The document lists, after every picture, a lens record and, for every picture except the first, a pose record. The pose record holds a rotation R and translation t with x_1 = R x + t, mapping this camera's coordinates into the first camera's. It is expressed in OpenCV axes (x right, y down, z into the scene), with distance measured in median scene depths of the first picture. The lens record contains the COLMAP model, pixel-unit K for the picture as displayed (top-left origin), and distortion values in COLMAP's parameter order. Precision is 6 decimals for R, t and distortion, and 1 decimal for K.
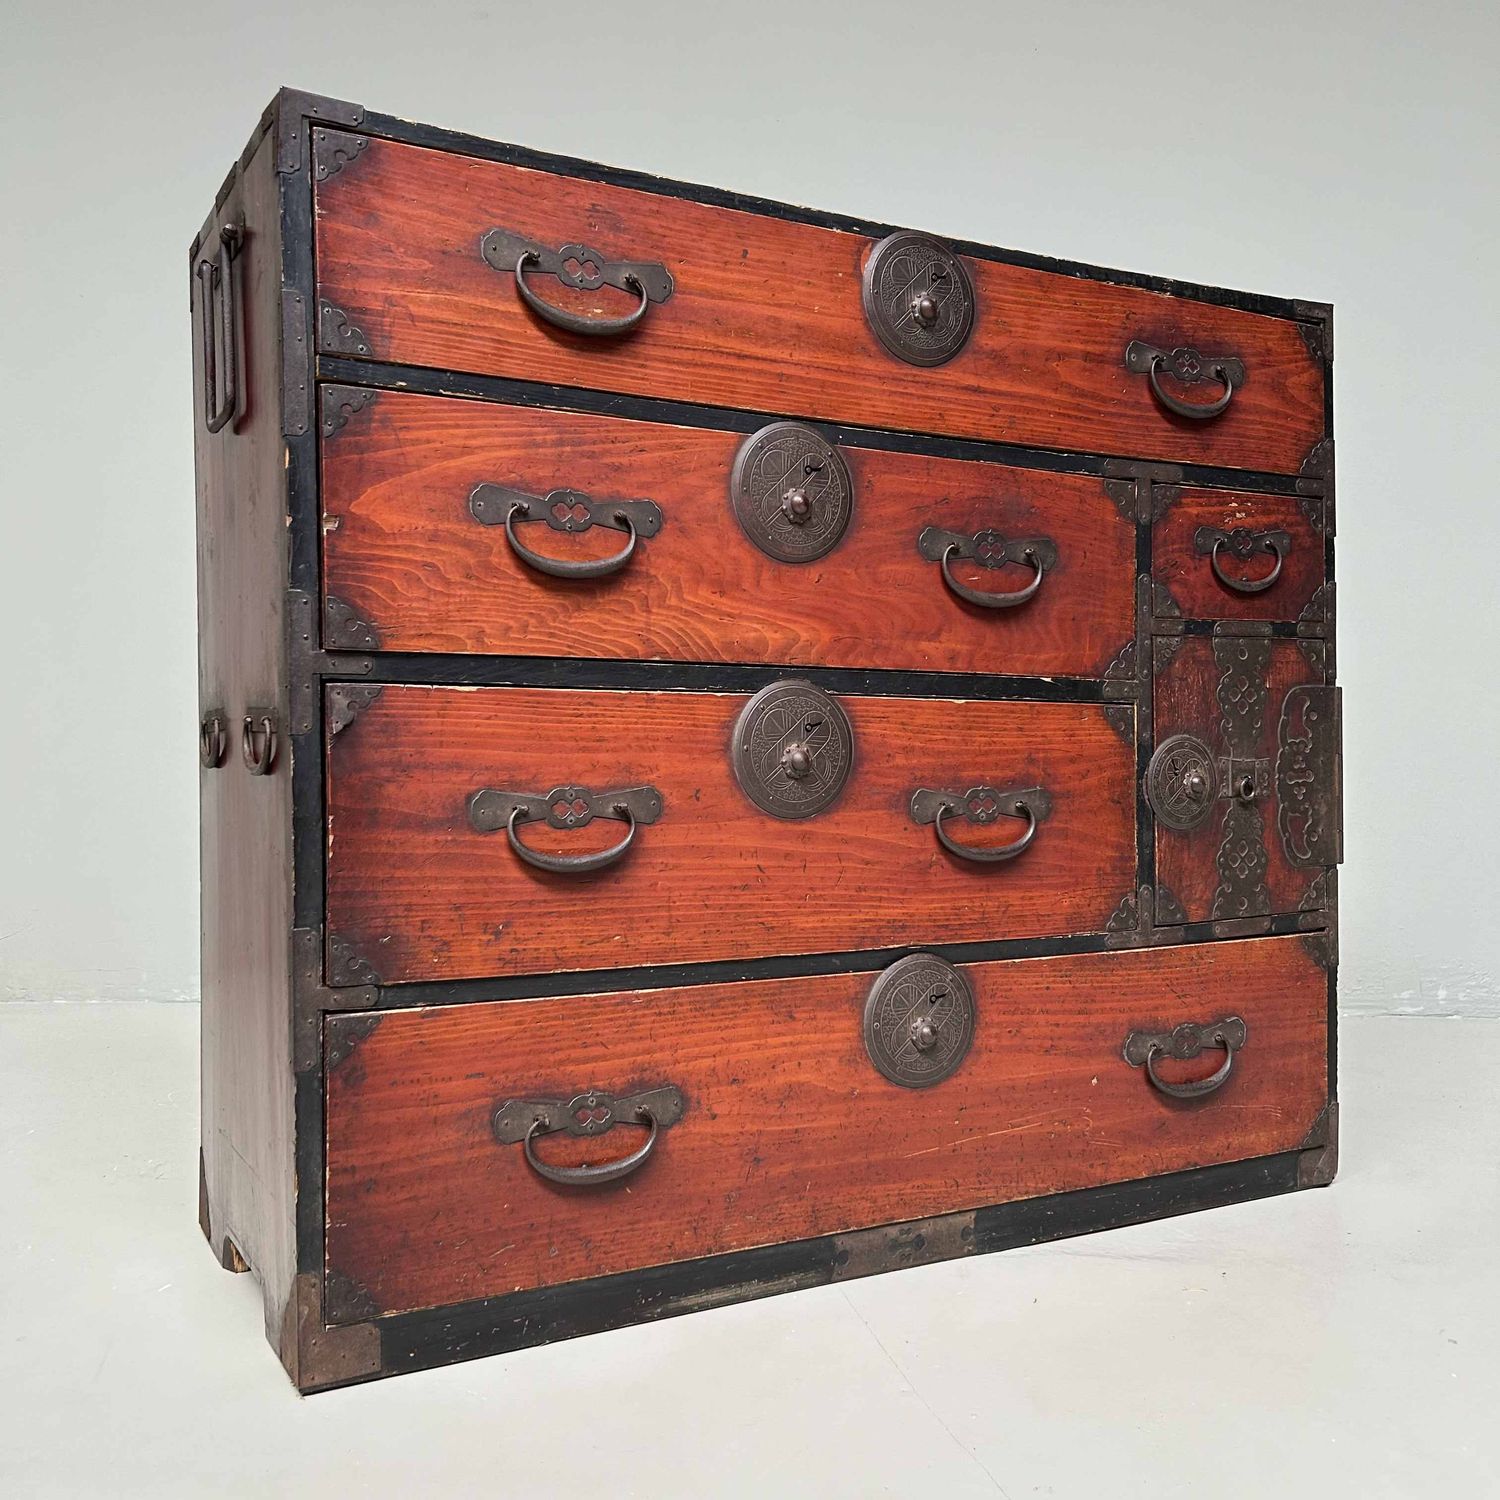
lens RADIAL K [[1507.2, 0, 760.6], [0, 1507.2, 775.7], [0, 0, 1]] dist [0.042874, 0.000000]
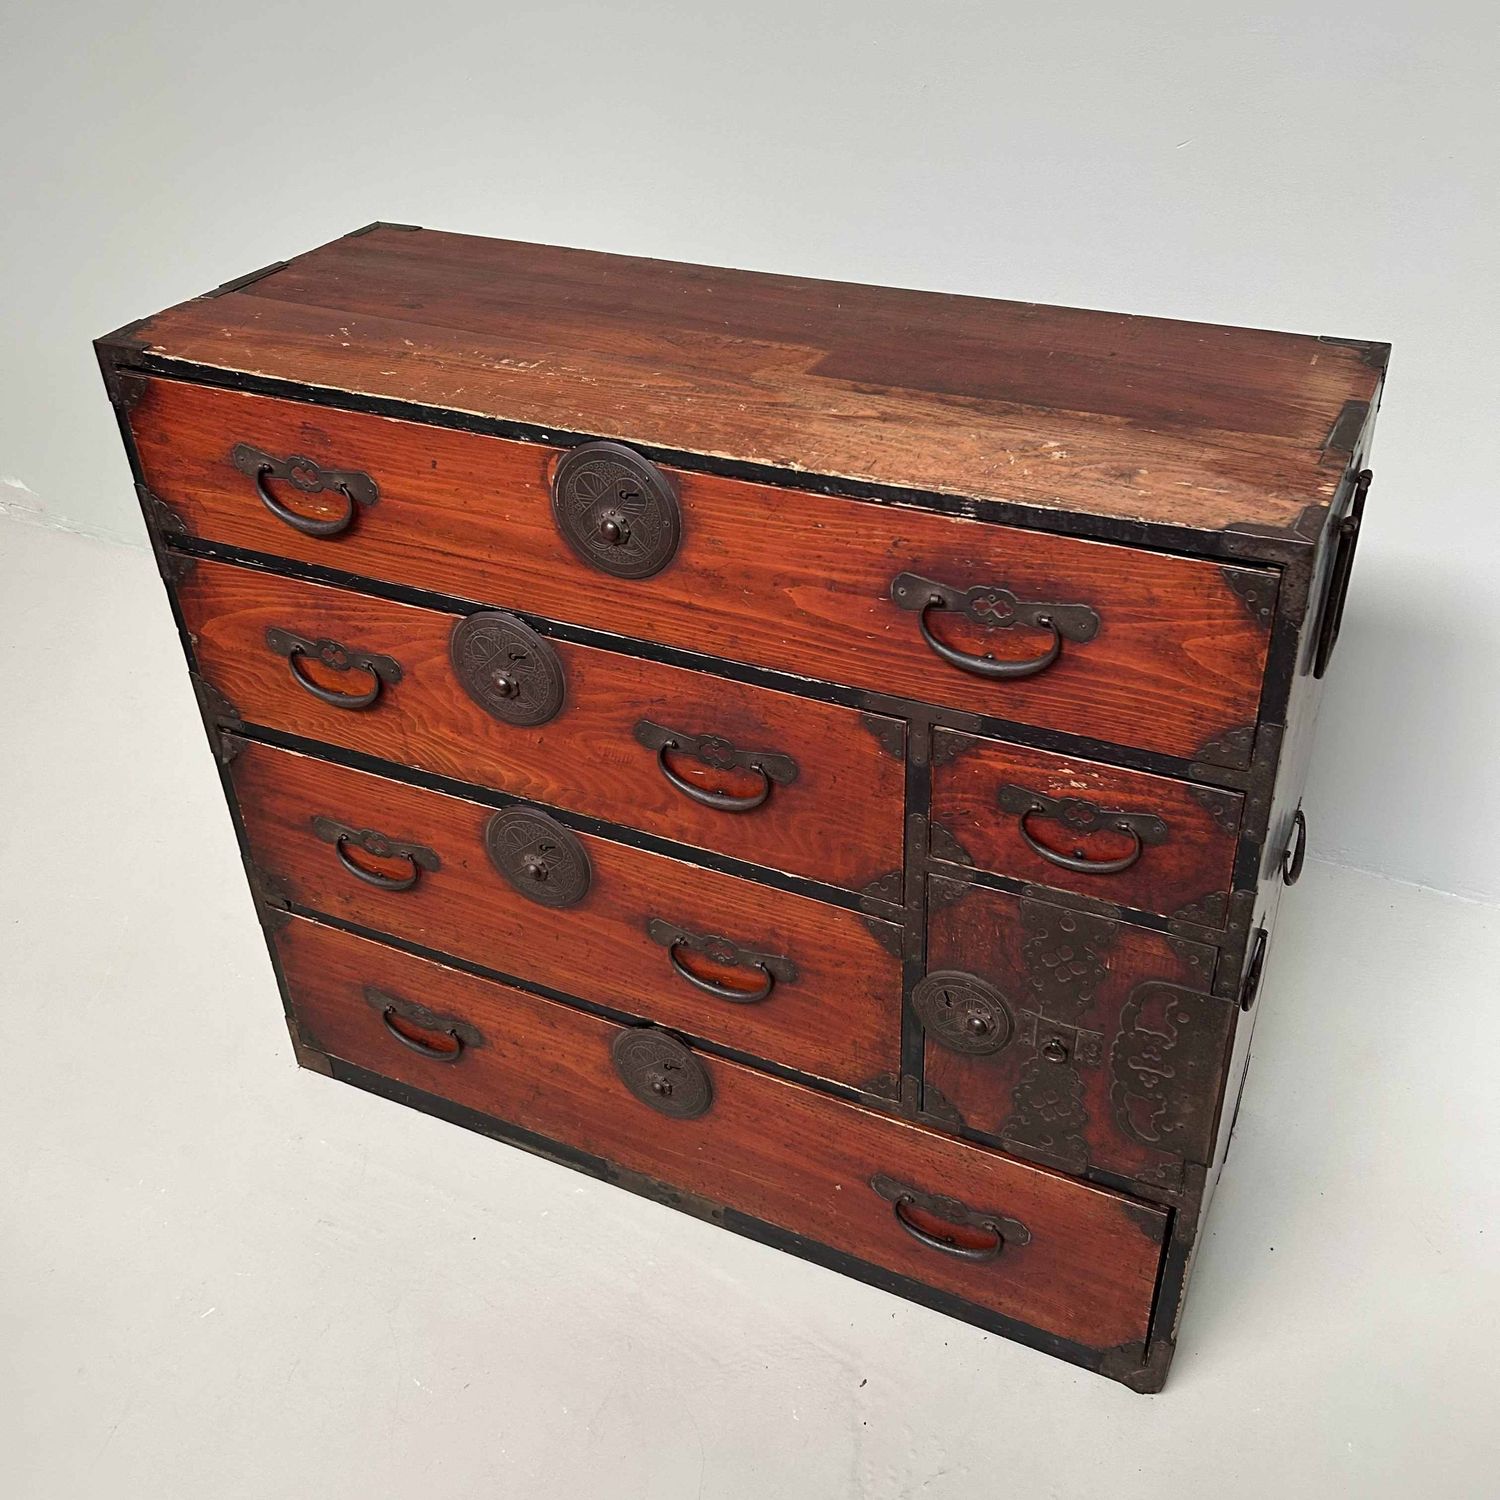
lens RADIAL K [[1506.0, 0, 768.0], [0, 1506.0, 720.1], [0, 0, 1]] dist [0.034751, 0.000000]
pose [[0.579905, 0.434724, -0.689003, 0.853098], [0.011892, 0.841123, 0.540713, -0.709944], [0.814597, -0.321756, 0.482602, 0.602212]]
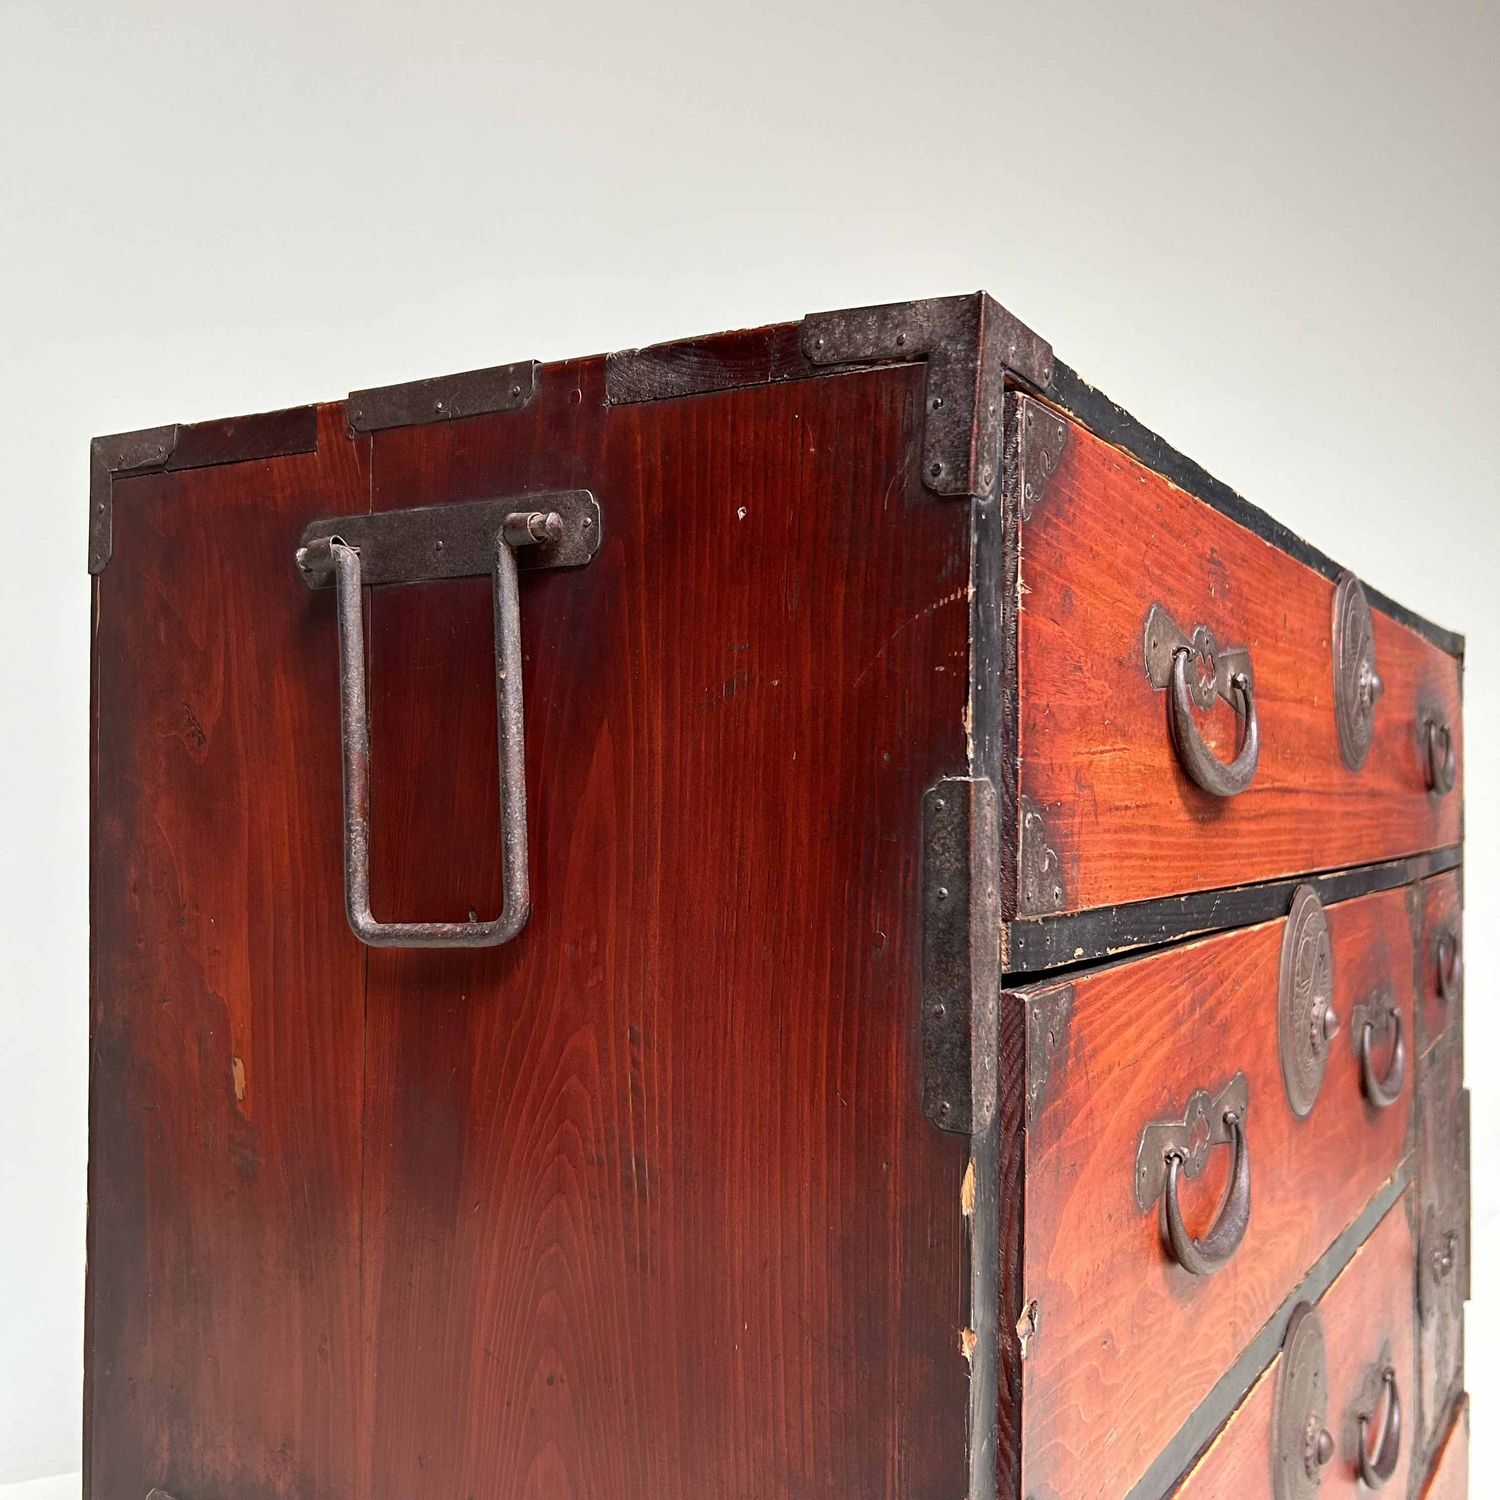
lens RADIAL K [[1507.2, 0, 761.0], [0, 1507.2, 785.8], [0, 0, 1]] dist [0.042874, 0.000000]
pose [[0.871903, 0.012389, 0.489523, -0.458368], [-0.003598, 0.999815, -0.018895, -0.253445], [-0.489666, 0.014713, 0.871786, 0.550468]]
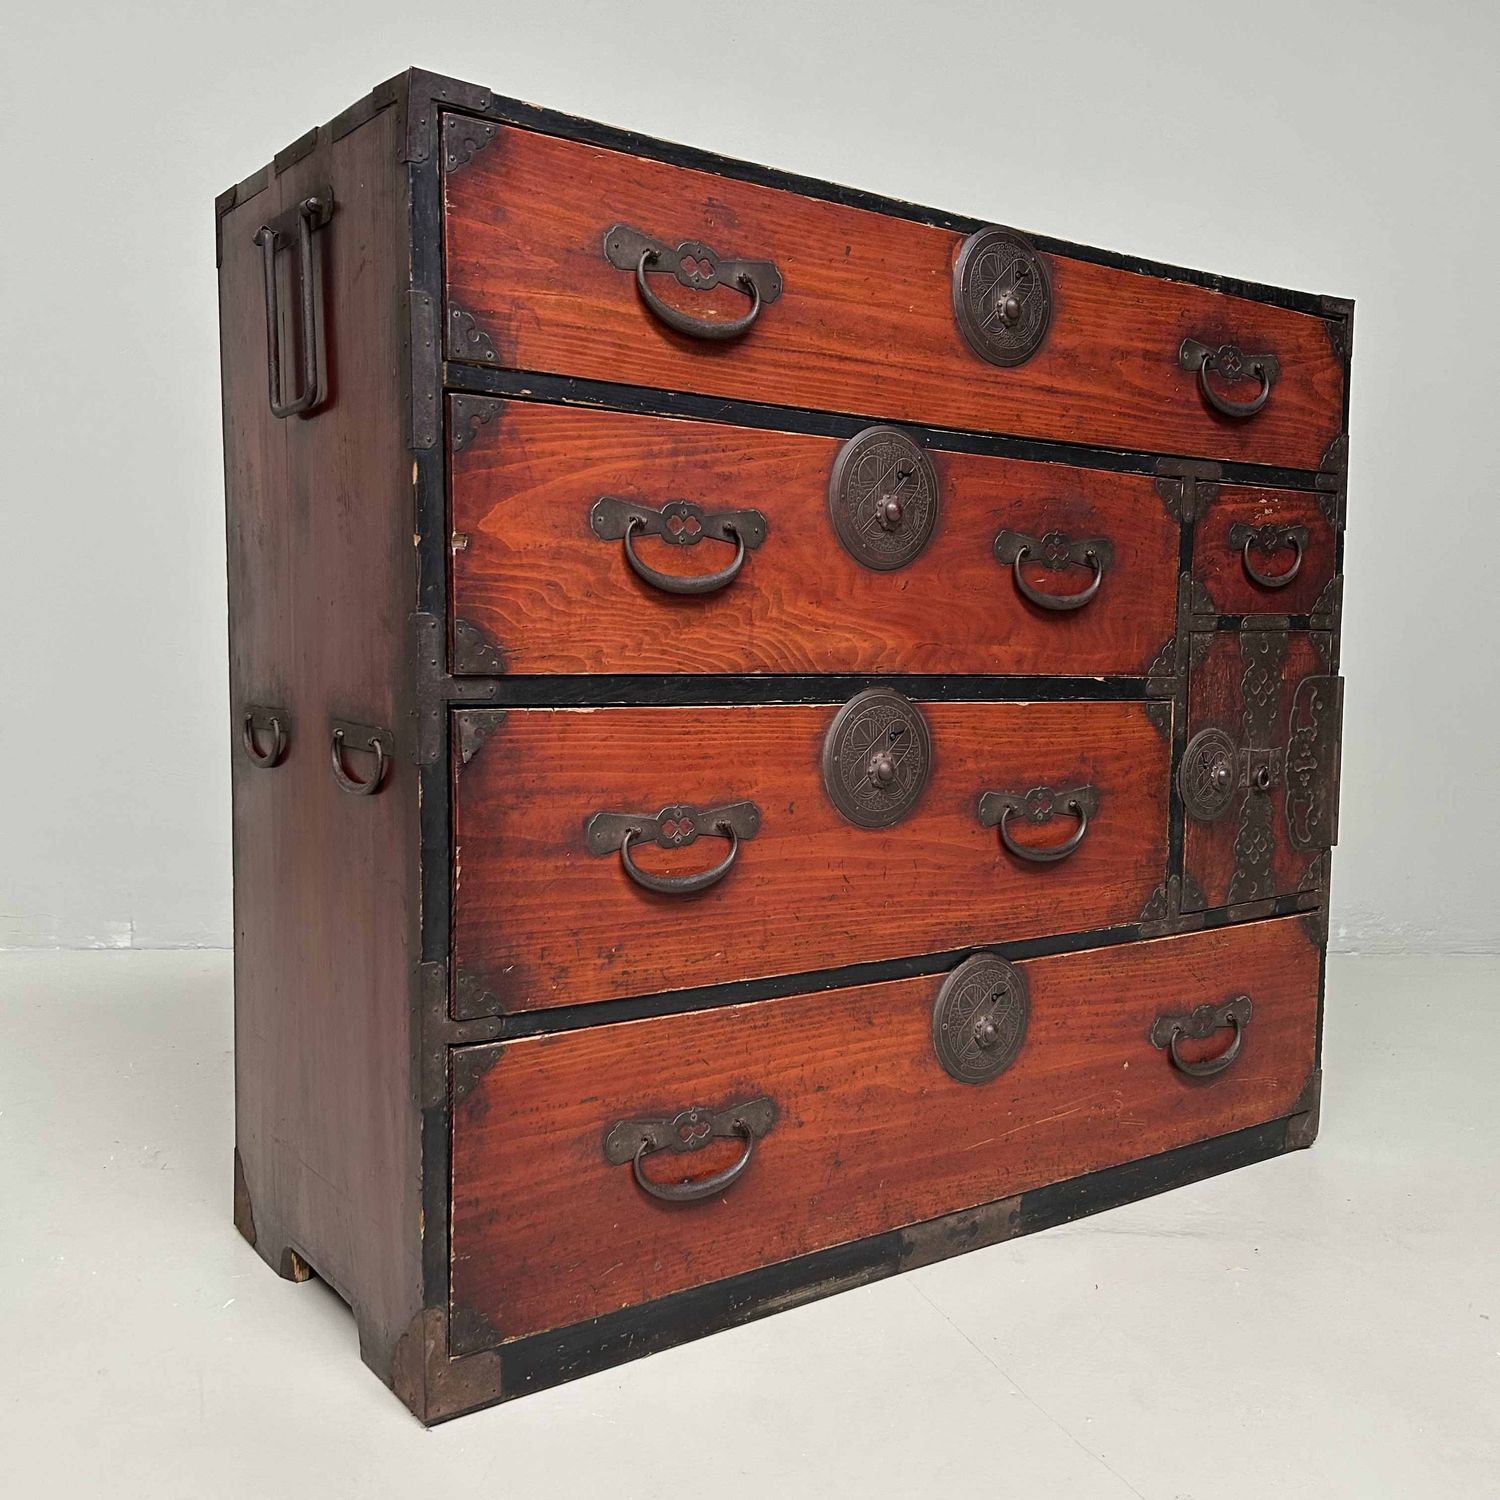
lens RADIAL K [[1507.2, 0, 746.9], [0, 1507.2, 774.4], [0, 0, 1]] dist [0.042874, 0.000000]
pose [[0.992343, 0.005742, 0.123379, -0.182091], [-0.015516, 0.996801, 0.078406, -0.081339], [-0.122534, -0.079720, 0.989257, 0.022086]]
